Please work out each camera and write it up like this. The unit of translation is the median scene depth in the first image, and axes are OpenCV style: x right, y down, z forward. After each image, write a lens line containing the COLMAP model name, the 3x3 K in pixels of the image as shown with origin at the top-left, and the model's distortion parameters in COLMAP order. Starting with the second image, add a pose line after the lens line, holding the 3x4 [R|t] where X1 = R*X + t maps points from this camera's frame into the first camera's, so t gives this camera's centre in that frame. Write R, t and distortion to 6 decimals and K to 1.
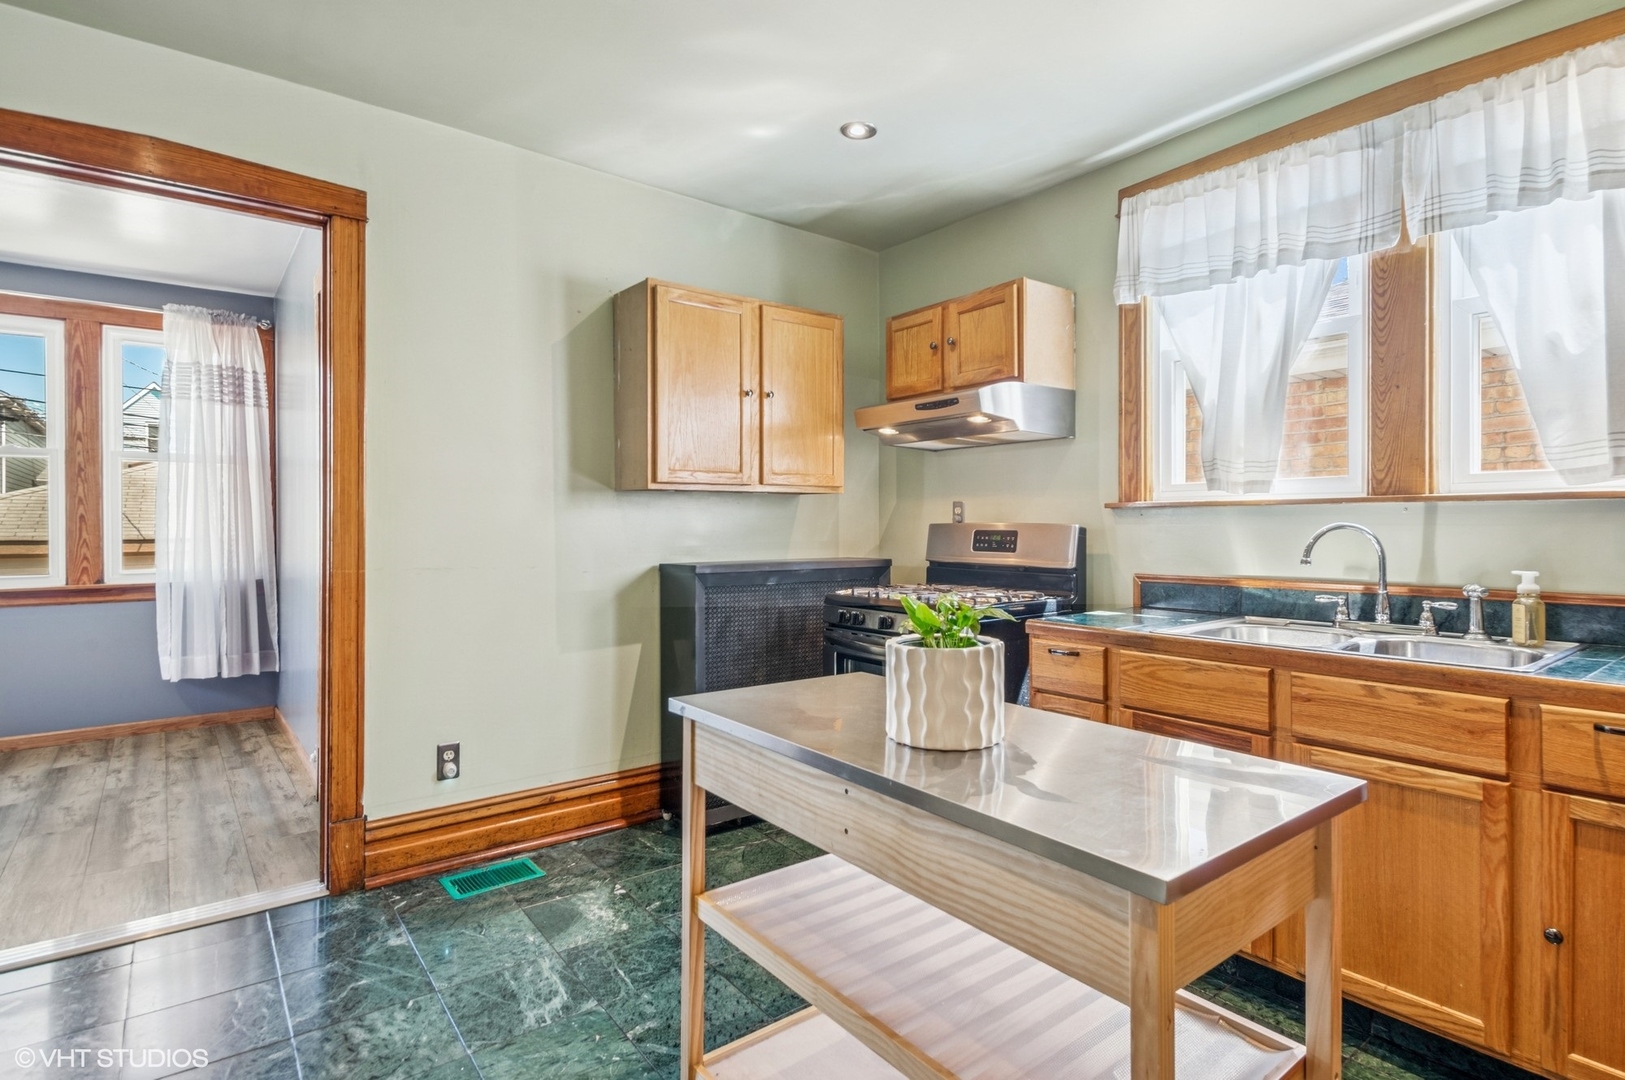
lens RADIAL K [[838.6, 0, 819.7], [0, 838.6, 529.2], [0, 0, 1]] dist [0.017370, -0.002794]
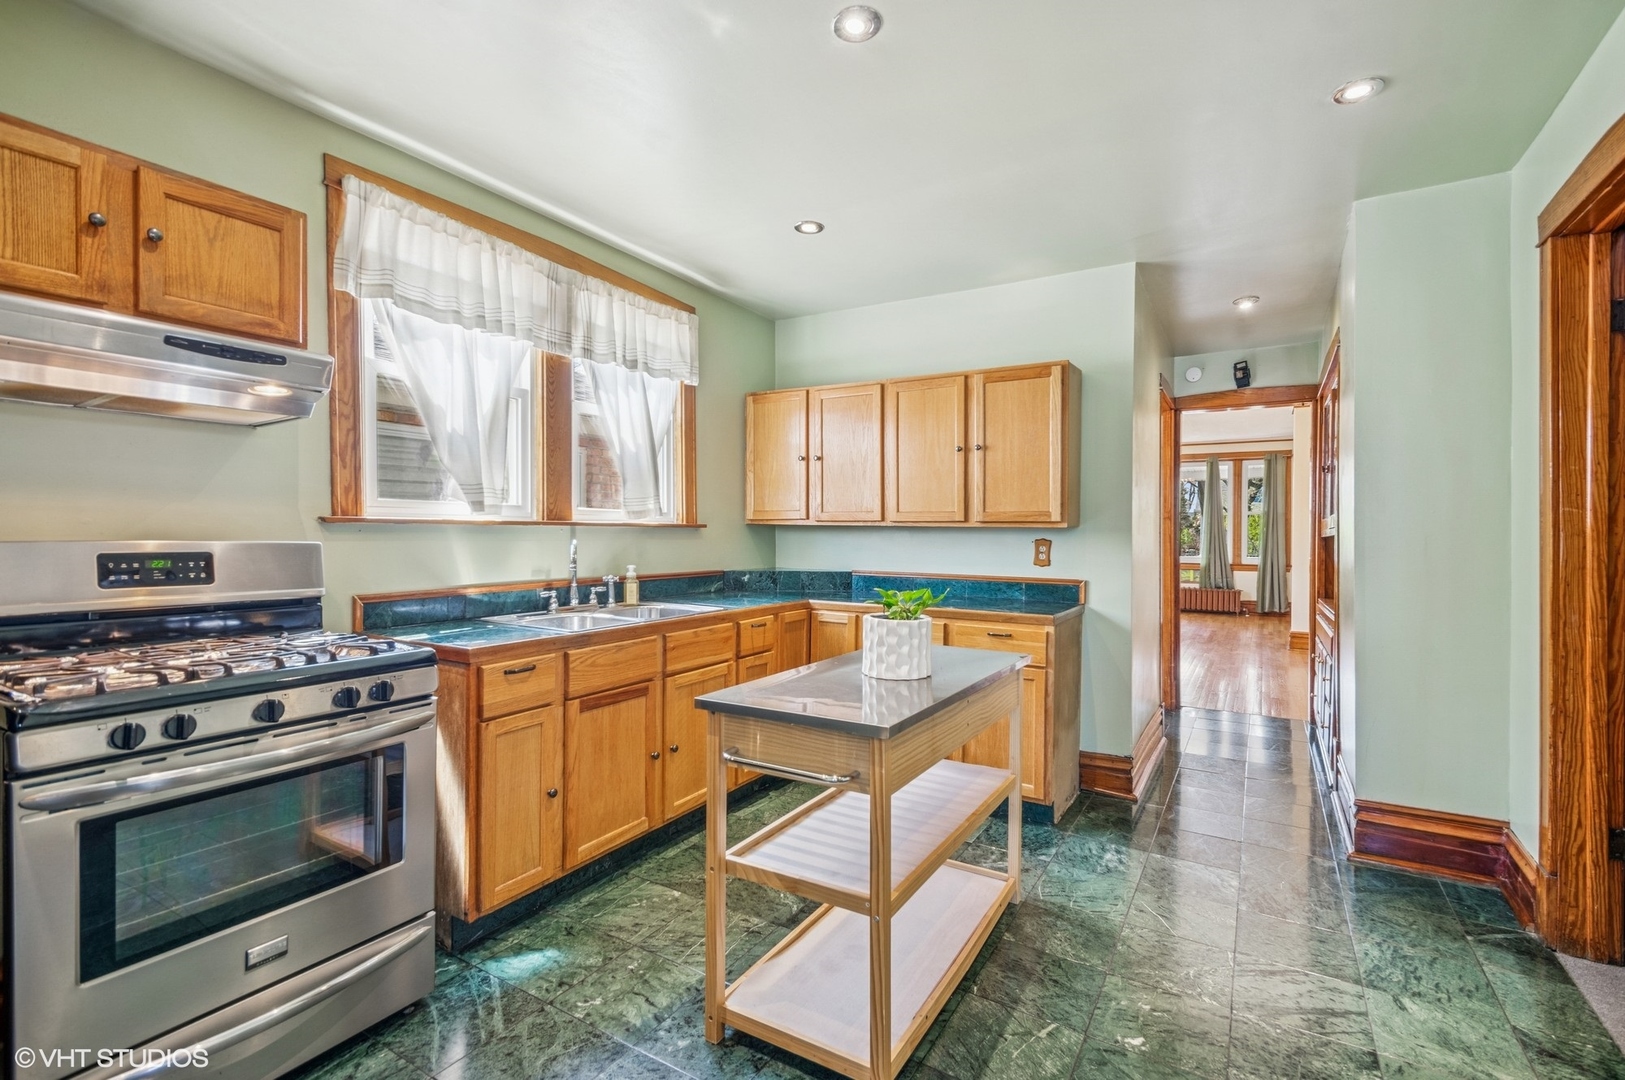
lens RADIAL K [[737.5, 0, 840.2], [0, 737.5, 537.2], [0, 0, 1]] dist [0.032209, -0.012770]
pose [[-0.394921, -0.007920, 0.918681, -0.601080], [-0.002684, 0.999969, 0.007467, -0.018180], [-0.918711, 0.000483, -0.394930, 0.880087]]
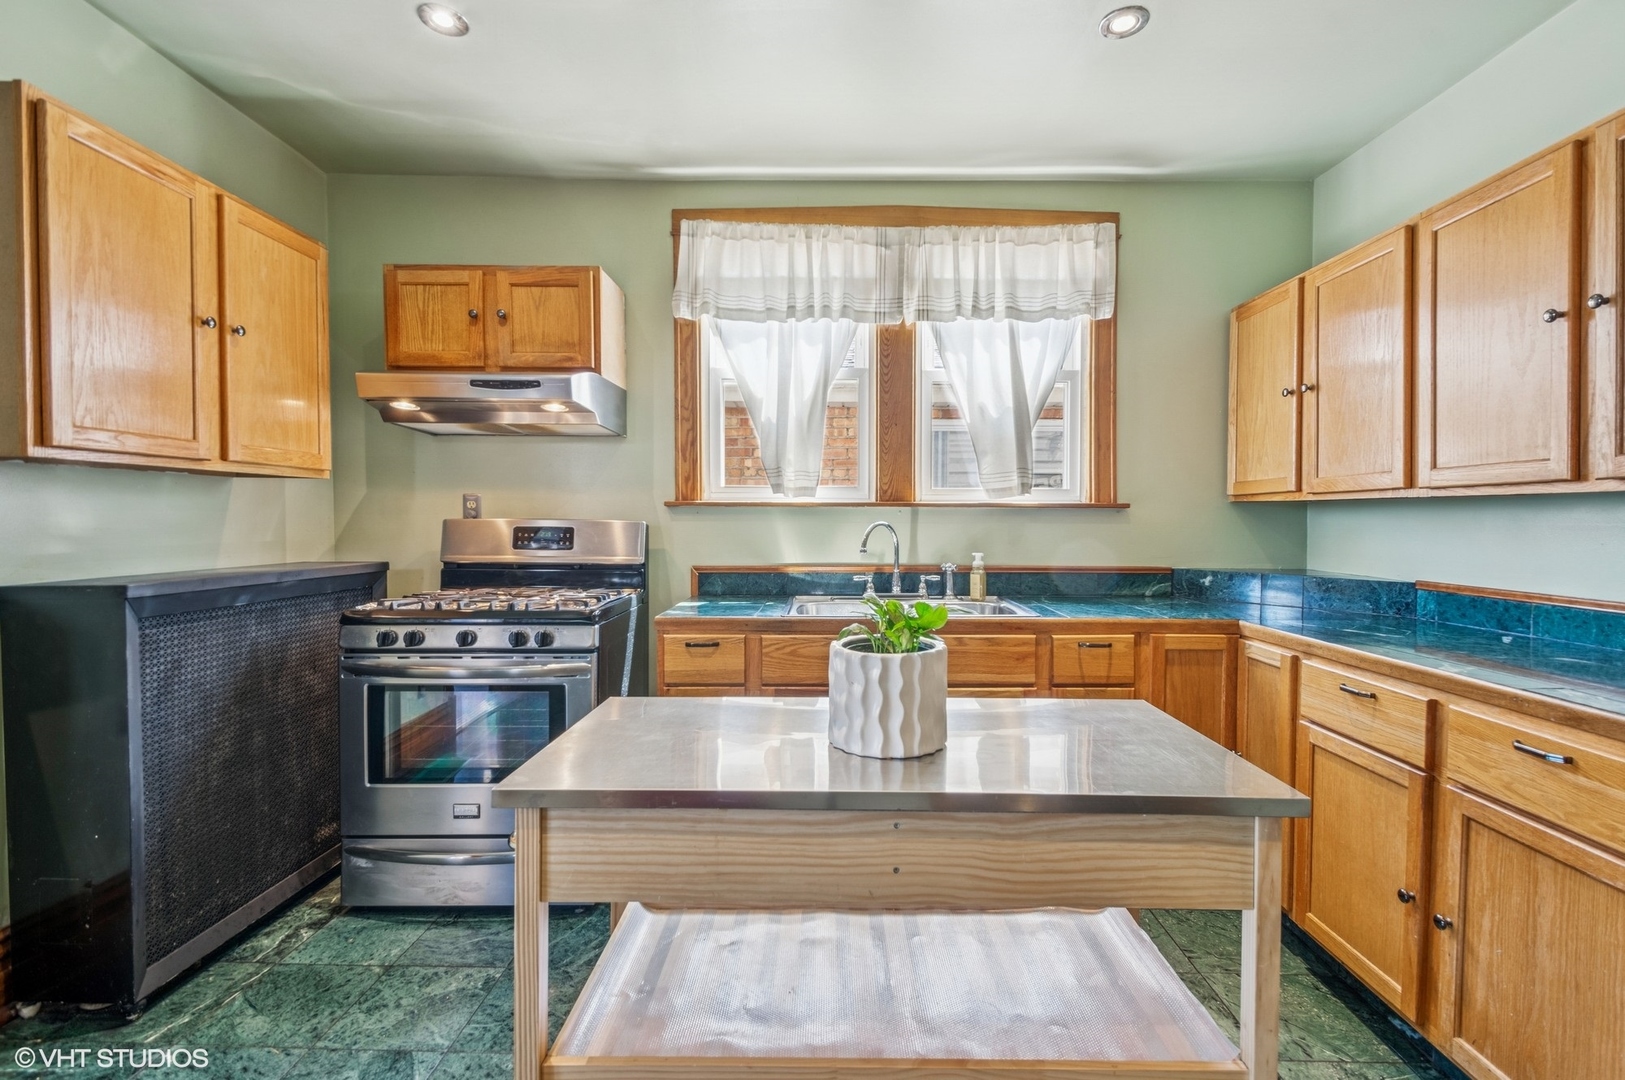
lens RADIAL K [[737.5, 0, 833.3], [0, 737.5, 539.7], [0, 0, 1]] dist [0.032209, -0.012770]
pose [[0.608032, -0.016879, 0.793733, -0.297729], [-0.001245, 0.999752, 0.022214, -0.003511], [-0.793912, -0.014495, 0.607860, 0.275939]]
